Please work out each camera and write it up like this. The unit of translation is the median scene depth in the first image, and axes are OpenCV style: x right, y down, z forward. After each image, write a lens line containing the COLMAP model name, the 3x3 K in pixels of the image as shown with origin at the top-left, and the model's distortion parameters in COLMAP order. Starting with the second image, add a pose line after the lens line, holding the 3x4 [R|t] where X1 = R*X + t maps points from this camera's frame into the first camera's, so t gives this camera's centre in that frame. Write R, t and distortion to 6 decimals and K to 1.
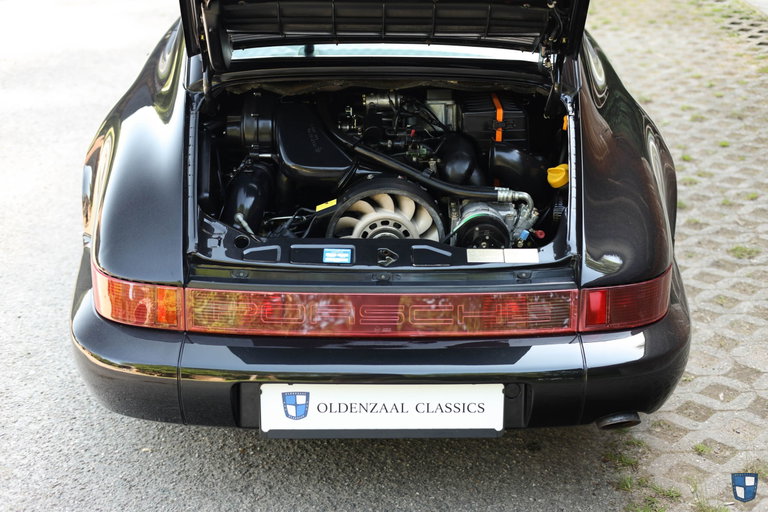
lens RADIAL K [[1082.2, 0, 384.0], [0, 1082.2, 256.0], [0, 0, 1]] dist [0.023717, -0.083855]
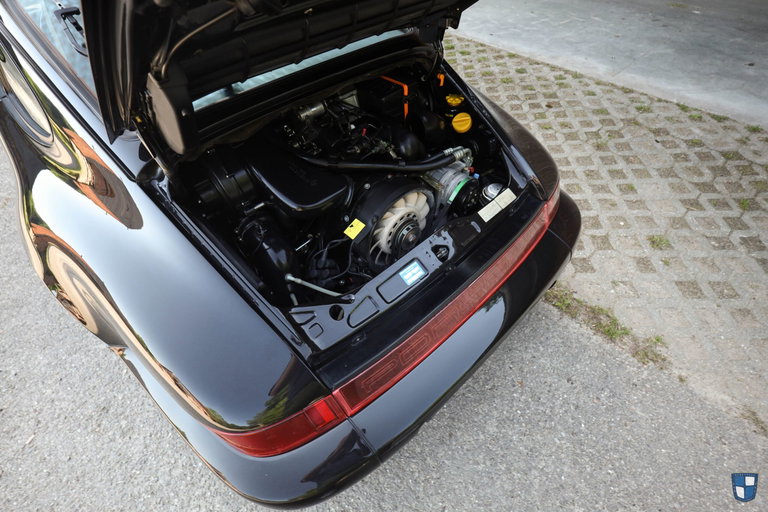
lens RADIAL K [[331.3, 0, 384.0], [0, 331.3, 256.0], [0, 0, 1]] dist [0.002509, 0.000348]
pose [[0.739209, -0.540490, 0.401797, -0.186112], [0.308845, 0.802222, 0.510935, -0.192666], [-0.598486, -0.253595, 0.759937, 0.710733]]
